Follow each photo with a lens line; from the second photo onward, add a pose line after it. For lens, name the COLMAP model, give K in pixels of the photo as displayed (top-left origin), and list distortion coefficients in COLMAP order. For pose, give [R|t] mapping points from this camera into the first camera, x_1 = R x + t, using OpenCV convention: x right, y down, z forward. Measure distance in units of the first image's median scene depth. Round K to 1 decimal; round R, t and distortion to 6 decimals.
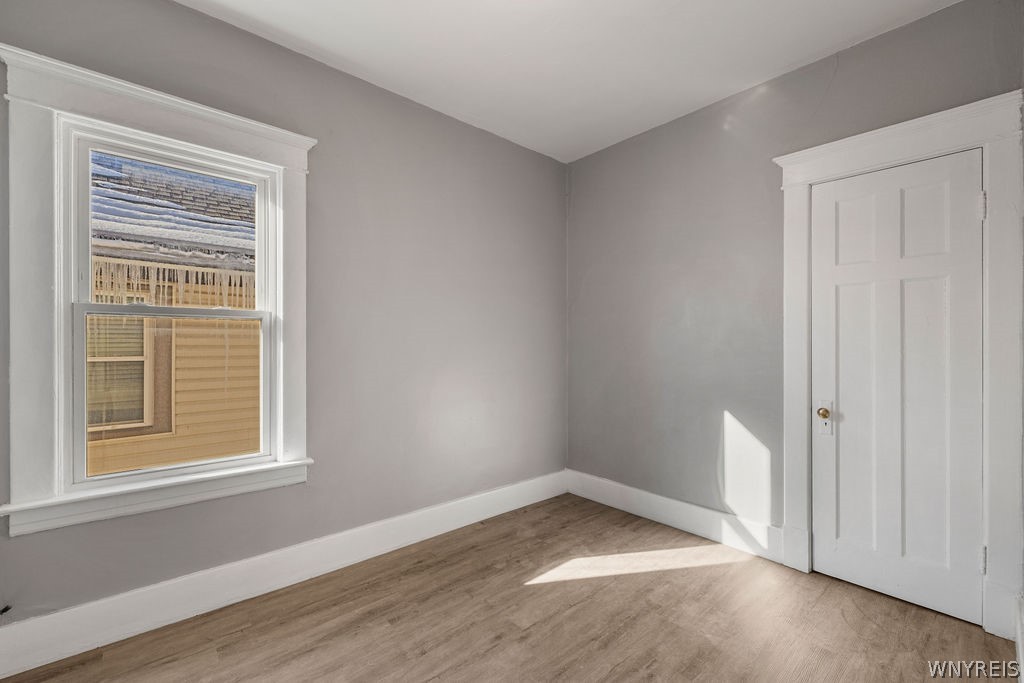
lens RADIAL K [[434.4, 0, 512.0], [0, 434.4, 341.5], [0, 0, 1]] dist [-0.002596, -0.000419]
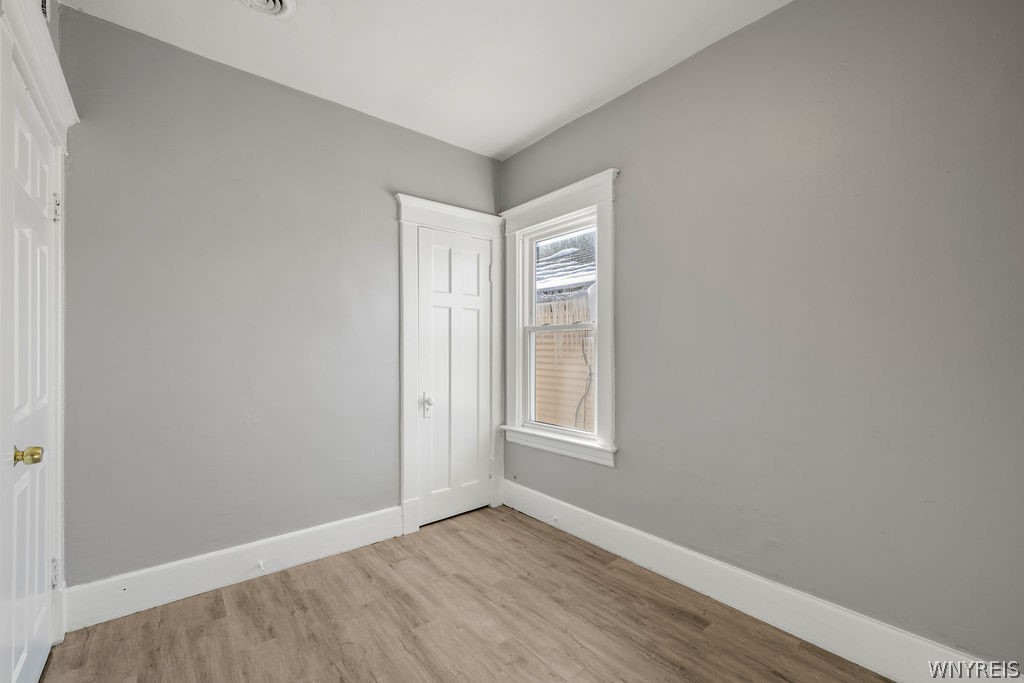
lens RADIAL K [[460.5, 0, 529.1], [0, 460.5, 345.0], [0, 0, 1]] dist [-0.103651, 0.051303]
pose [[-0.030311, -0.007734, -0.999511, 0.817968], [0.008697, 0.999930, -0.008001, 0.000949], [0.999503, -0.008935, -0.030241, 0.888580]]
